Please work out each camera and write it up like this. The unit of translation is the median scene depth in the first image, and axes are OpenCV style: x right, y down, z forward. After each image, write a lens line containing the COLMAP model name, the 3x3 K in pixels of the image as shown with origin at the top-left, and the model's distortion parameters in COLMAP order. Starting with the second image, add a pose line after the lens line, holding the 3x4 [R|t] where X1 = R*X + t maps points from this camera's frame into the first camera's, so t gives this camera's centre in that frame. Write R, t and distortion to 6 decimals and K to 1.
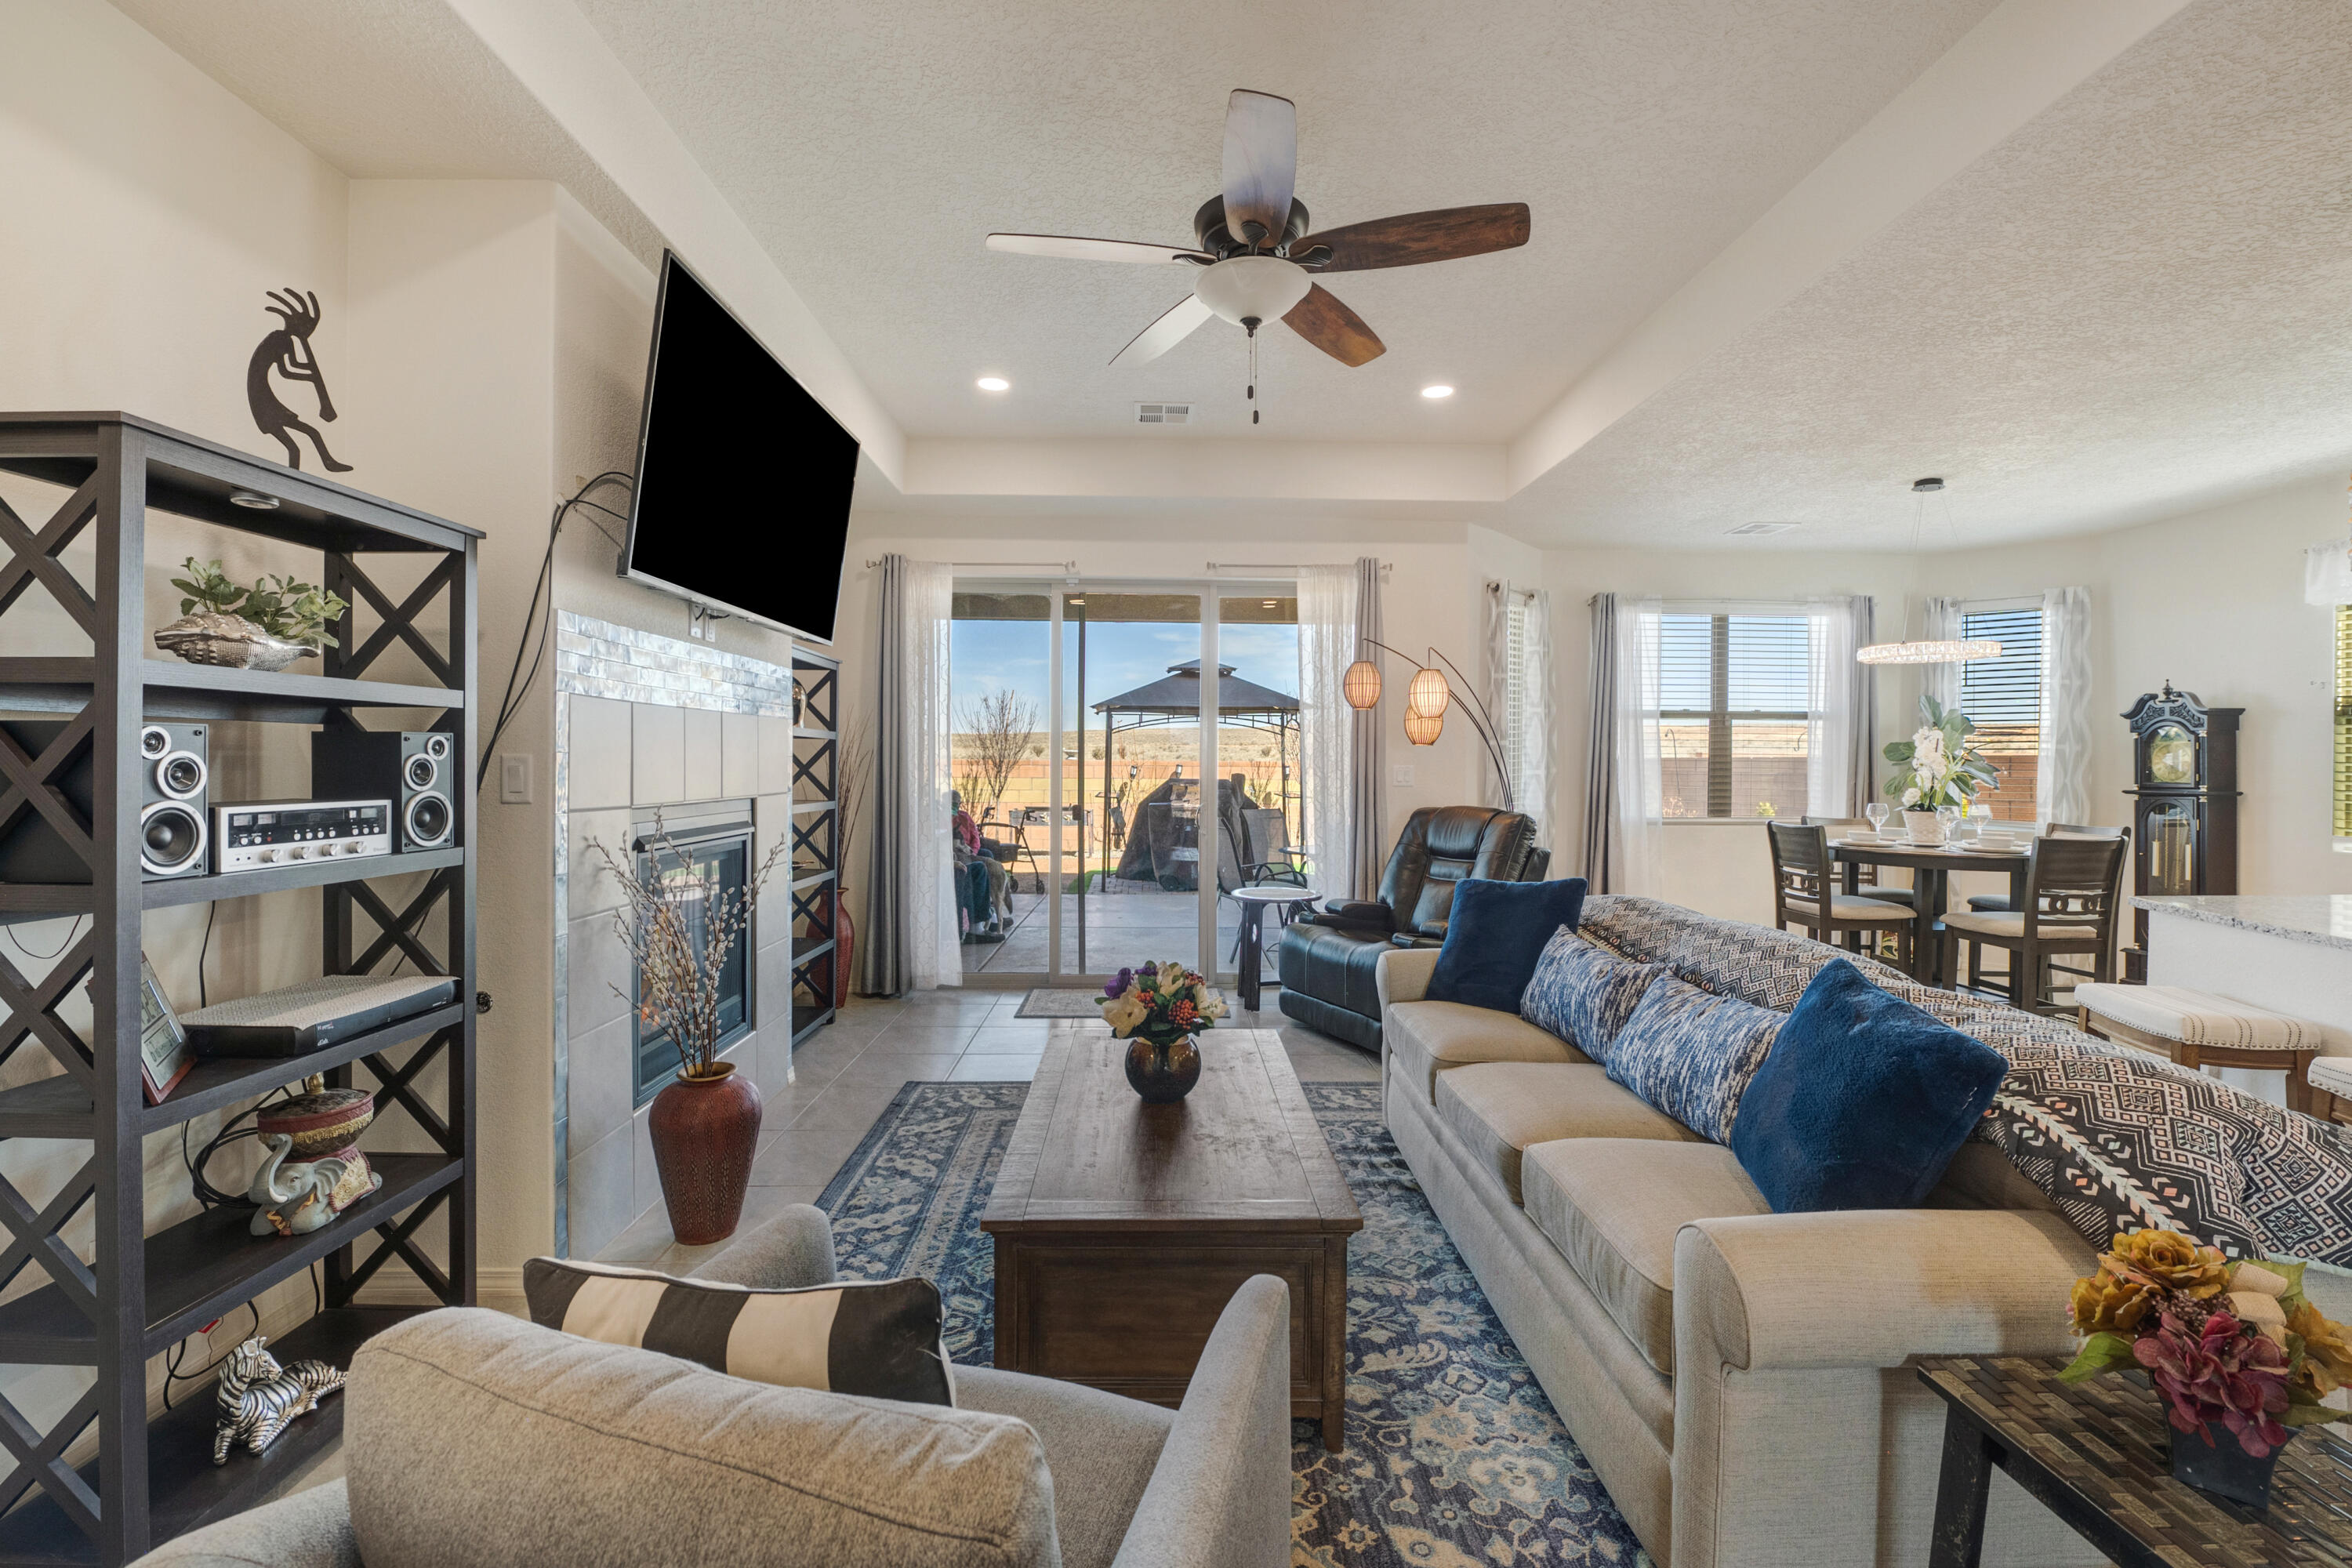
lens RADIAL K [[959.5, 0, 1171.7], [0, 959.5, 768.5], [0, 0, 1]] dist [-0.007365, -0.005512]
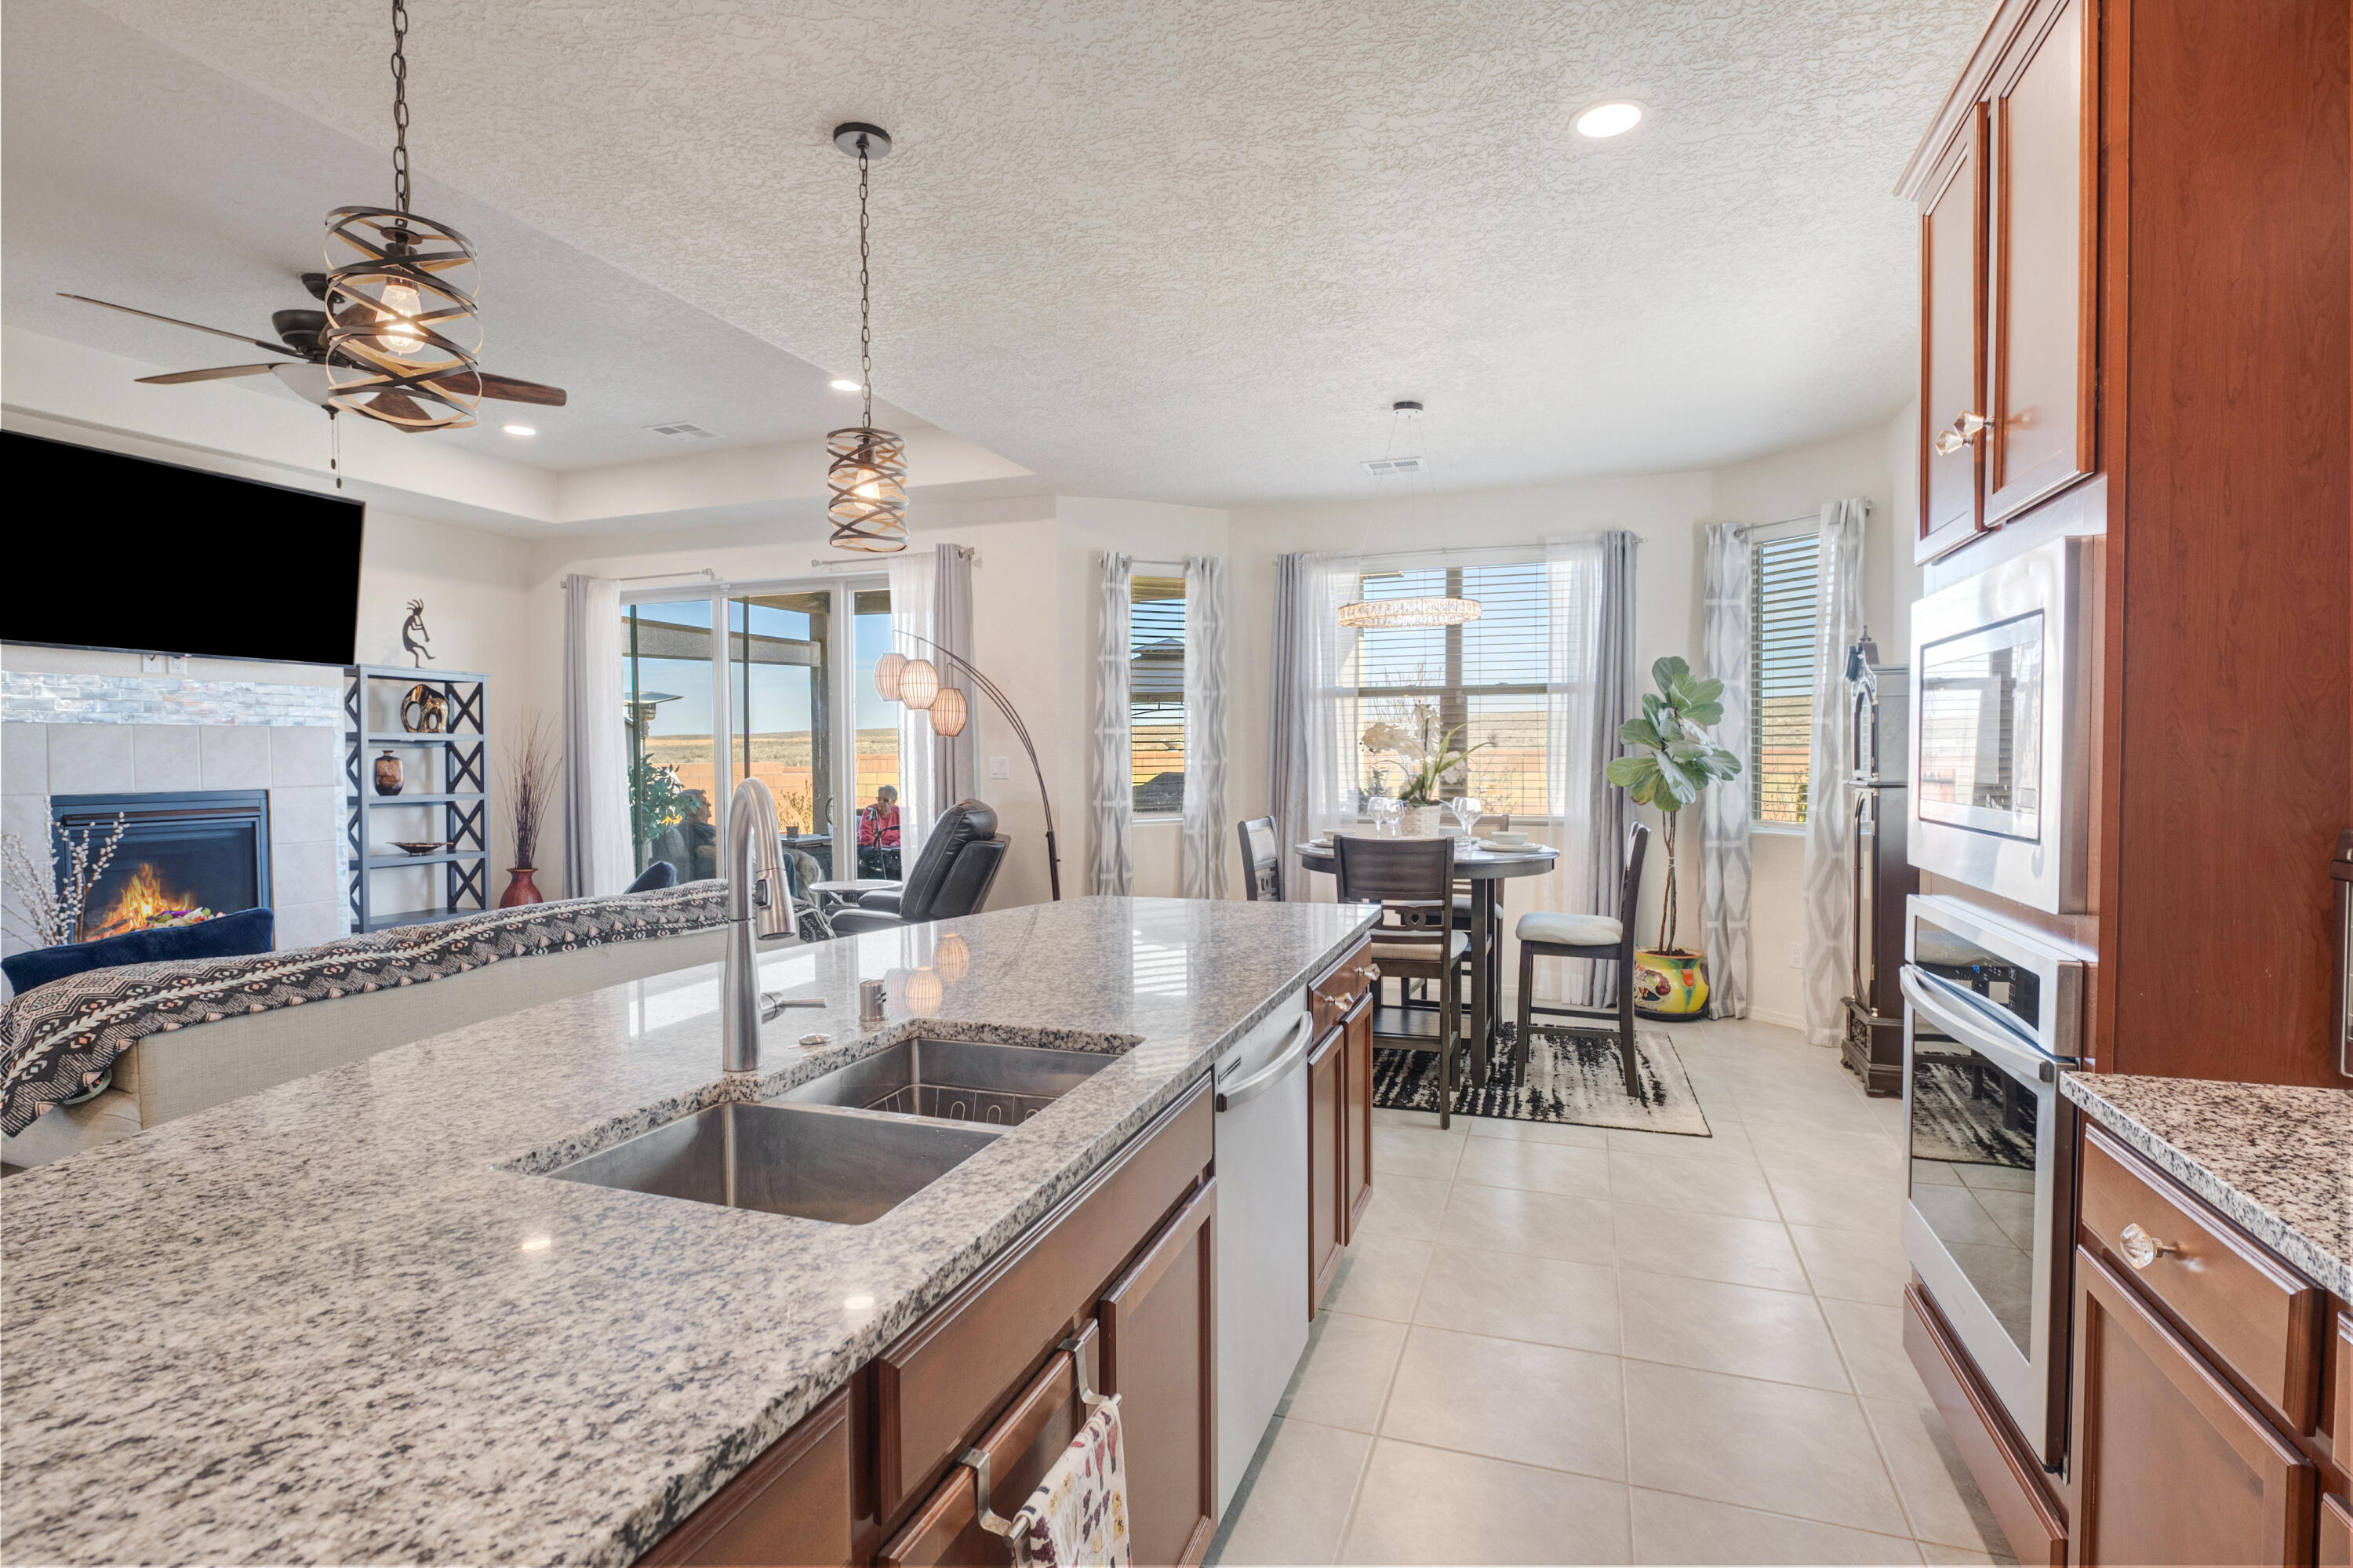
lens RADIAL K [[1137.9, 0, 1180.2], [0, 1137.9, 789.9], [0, 0, 1]] dist [-0.005061, -0.001657]
pose [[0.932712, -0.000382, -0.360623, 0.877902], [0.009449, 0.999682, 0.023381, 0.005078], [0.360499, -0.025215, 0.932419, 0.005002]]
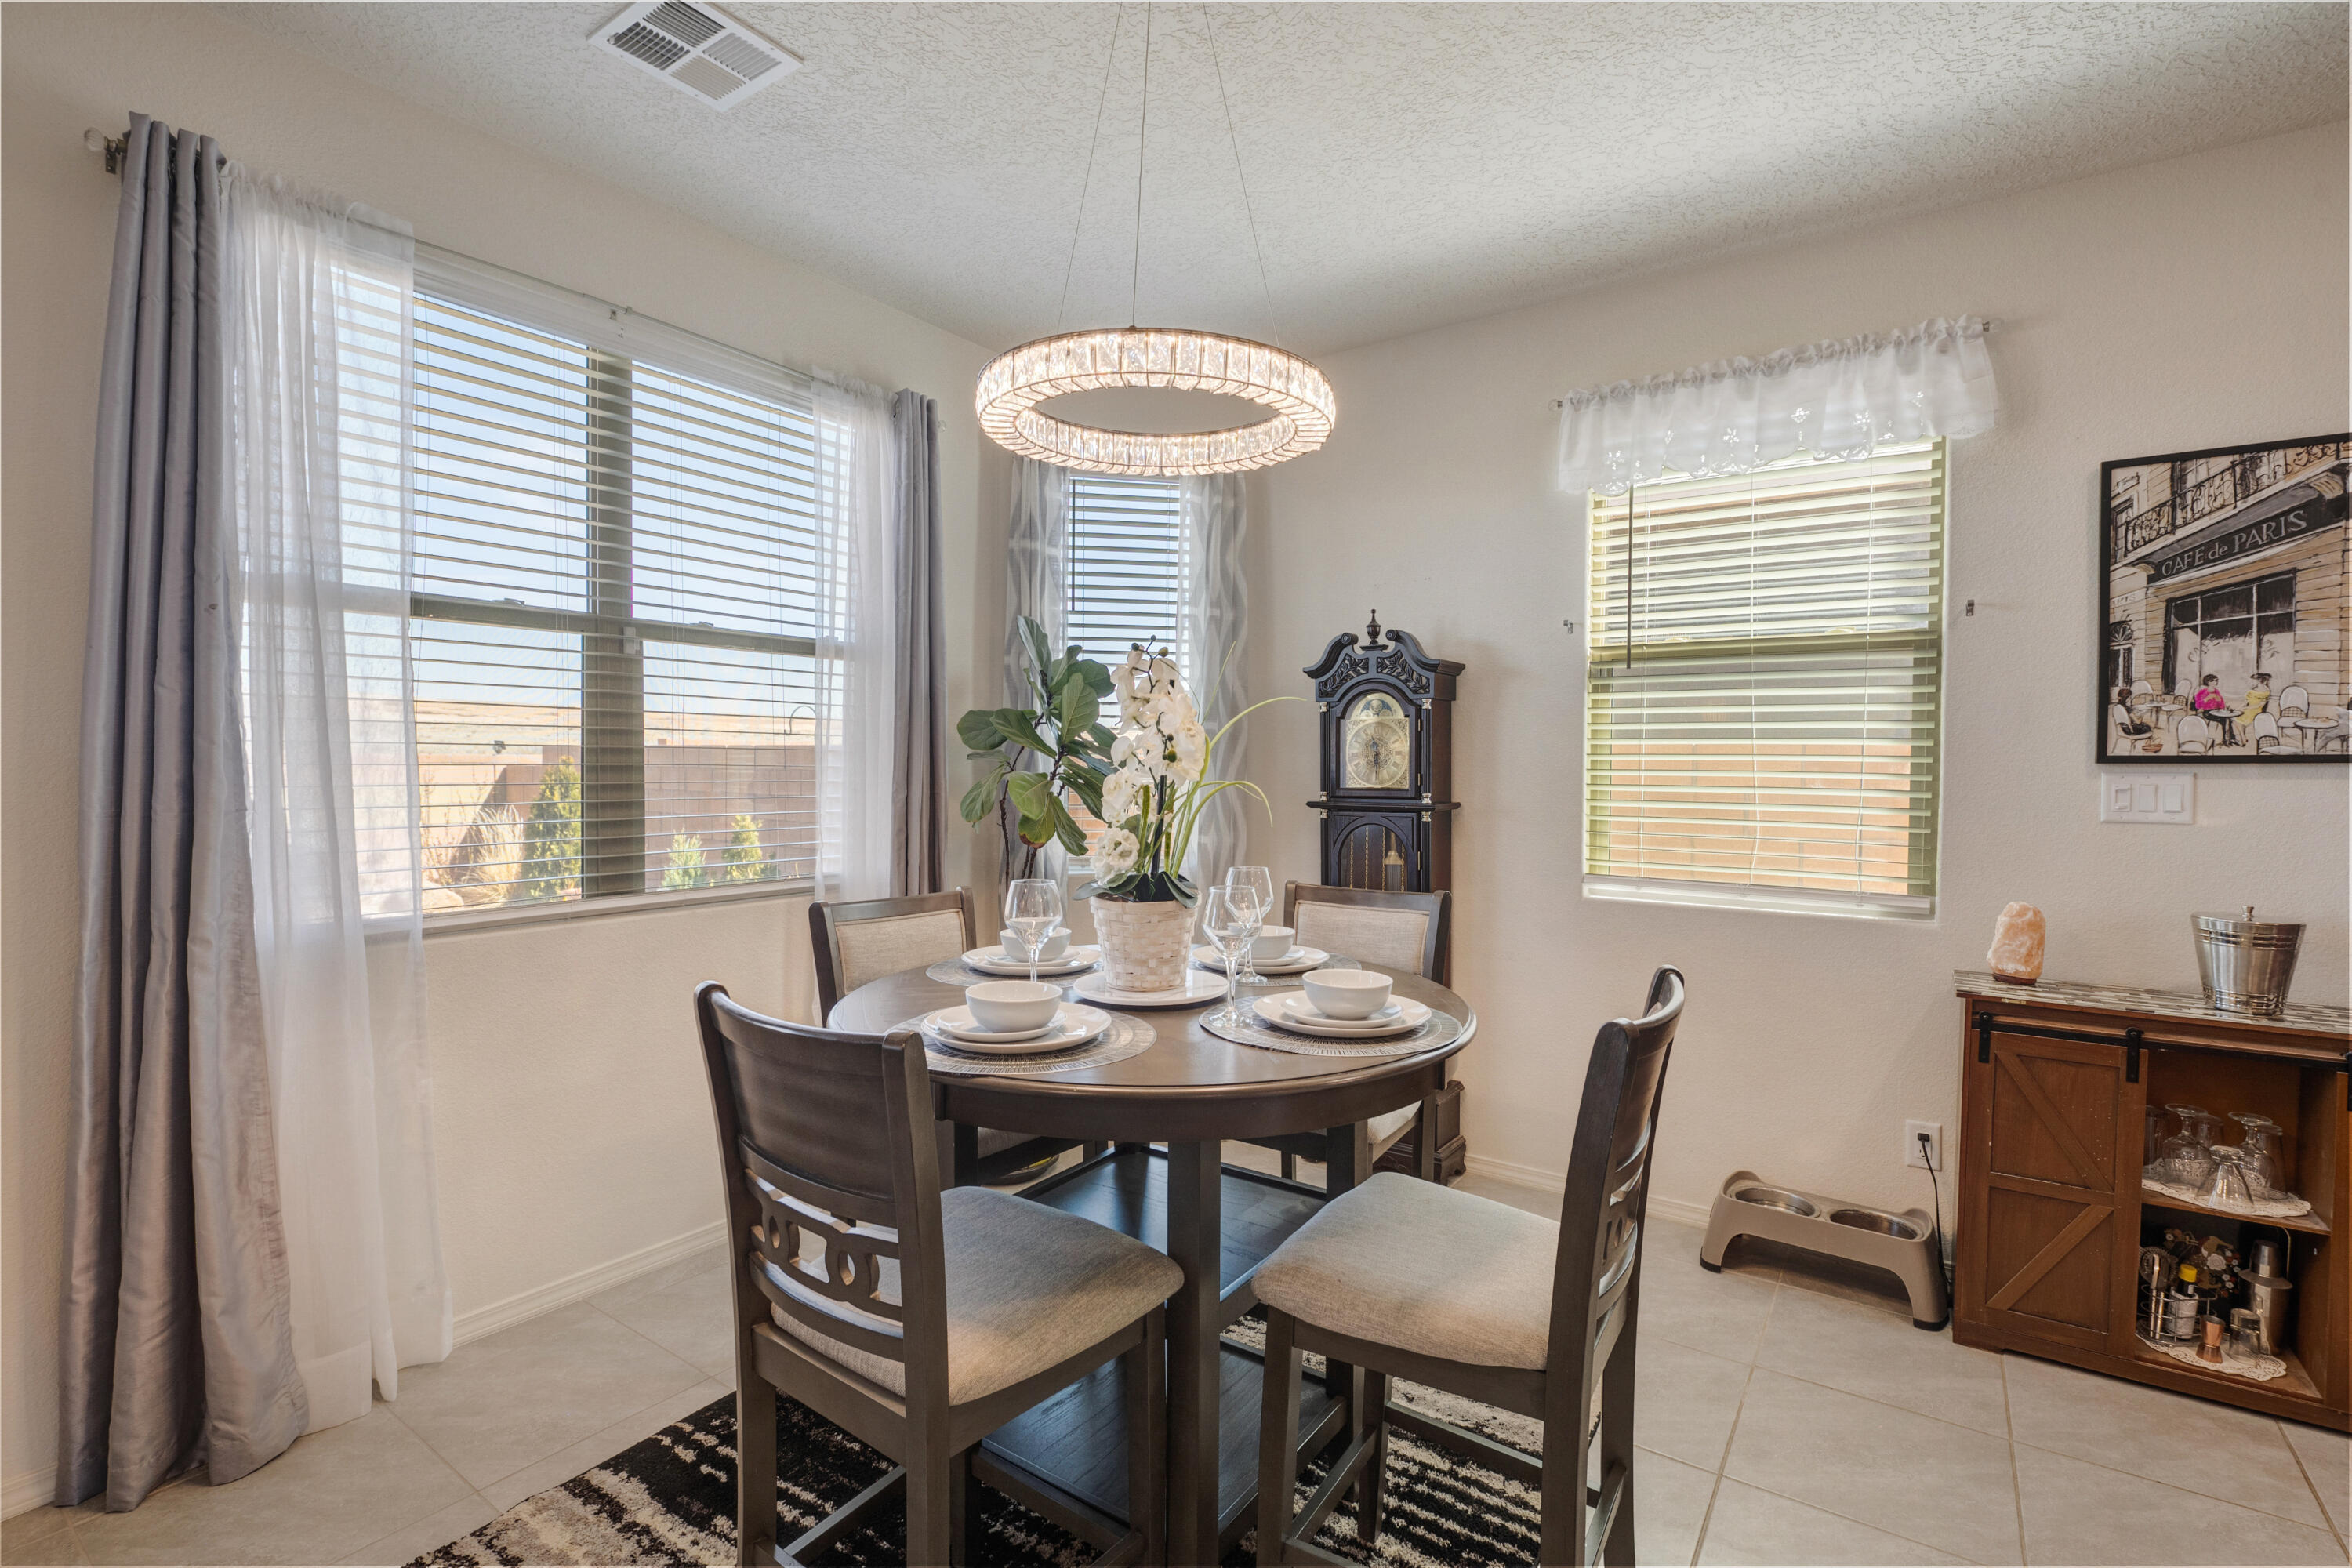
lens RADIAL K [[1073.3, 0, 1176.0], [0, 1073.3, 784.0], [0, 0, 1]] dist [-0.011642, 0.000767]
pose [[0.599081, -0.021732, 0.800393, 0.454596], [0.003397, 0.999692, 0.024601, -0.004405], [-0.800681, -0.012019, 0.598970, 0.702380]]
